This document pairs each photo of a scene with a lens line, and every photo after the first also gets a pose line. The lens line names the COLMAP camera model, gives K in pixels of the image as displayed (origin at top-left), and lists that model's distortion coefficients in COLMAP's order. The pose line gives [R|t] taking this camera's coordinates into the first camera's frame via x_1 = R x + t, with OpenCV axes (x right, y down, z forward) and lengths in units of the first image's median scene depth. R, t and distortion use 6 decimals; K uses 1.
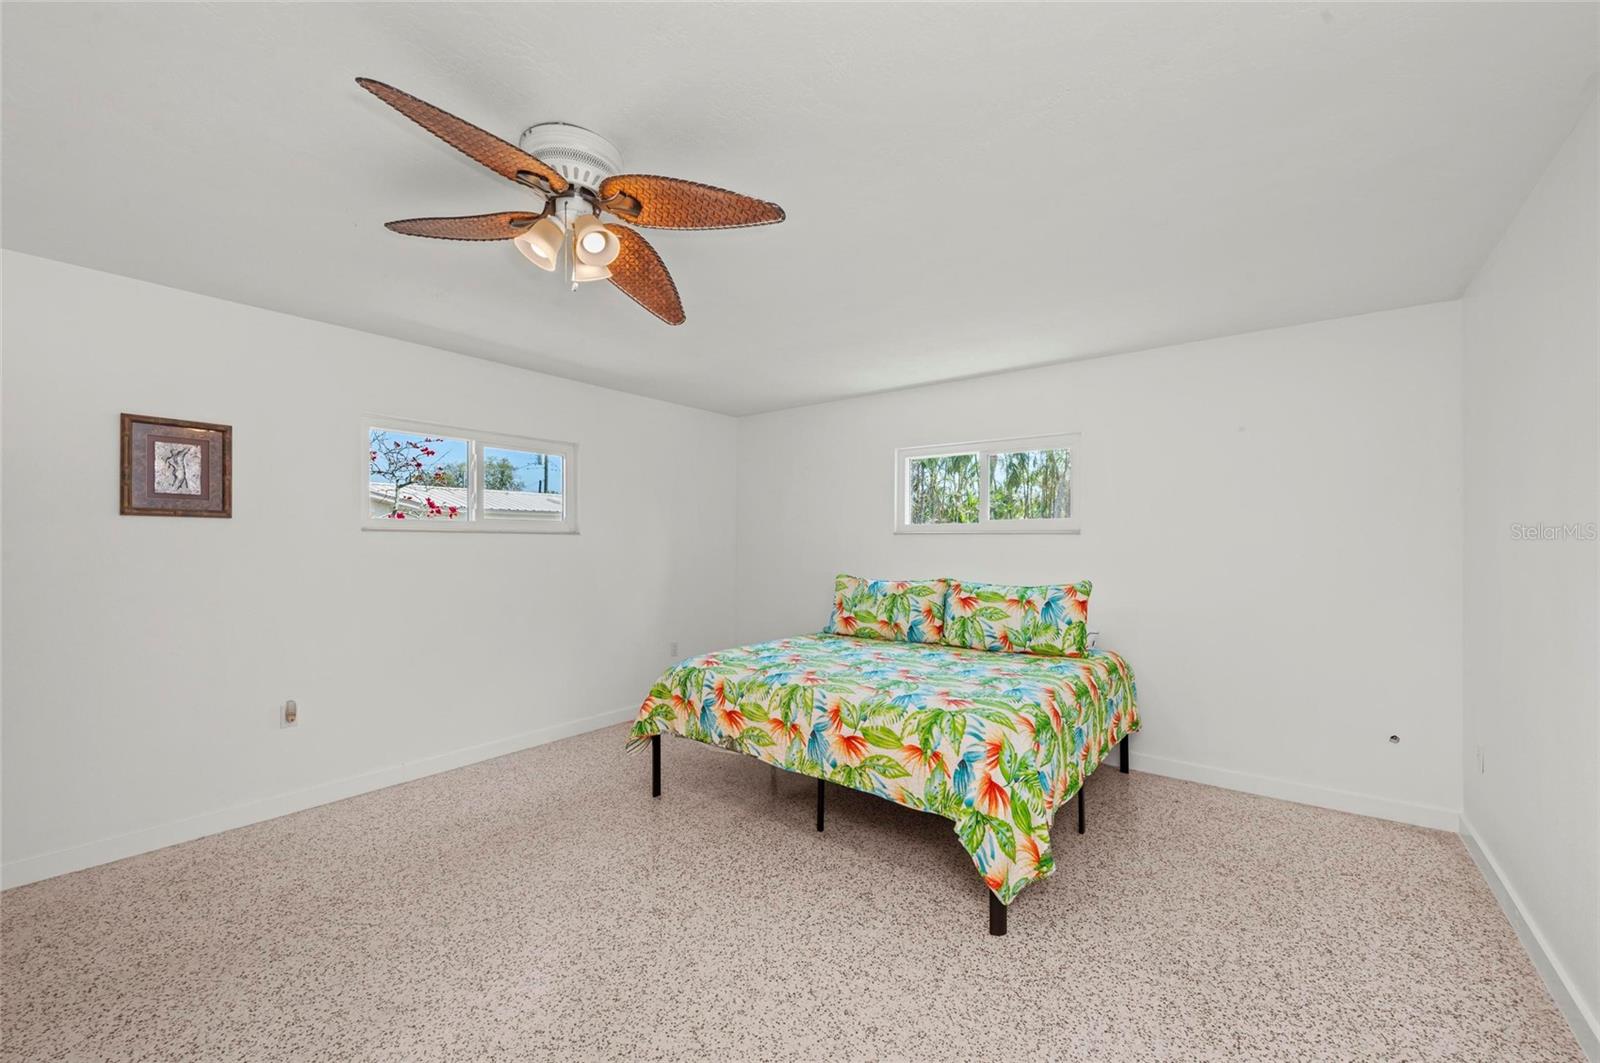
lens RADIAL K [[629.7, 0, 806.0], [0, 629.7, 537.2], [0, 0, 1]] dist [0.007713, -0.003380]
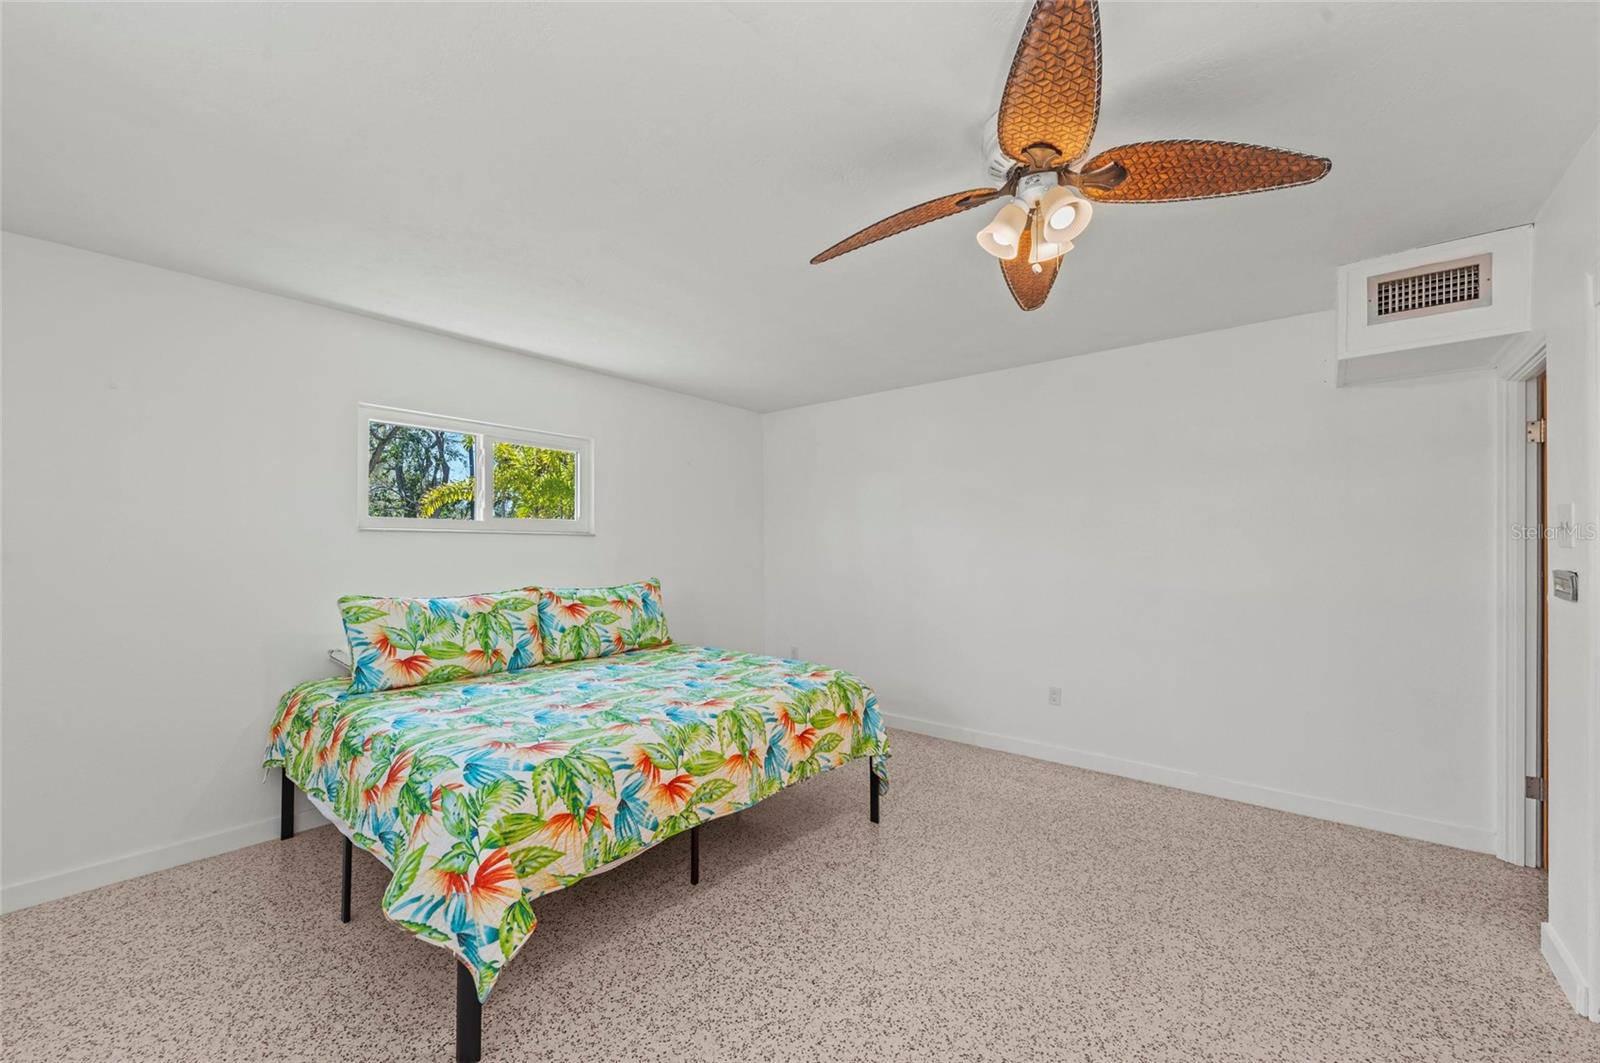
lens RADIAL K [[629.7, 0, 805.8], [0, 629.7, 540.1], [0, 0, 1]] dist [0.007713, -0.003380]
pose [[0.029630, 0.009850, 0.999512, -0.690536], [-0.010472, 0.999900, -0.009543, 0.009609], [-0.999506, -0.010184, 0.029730, 0.697348]]
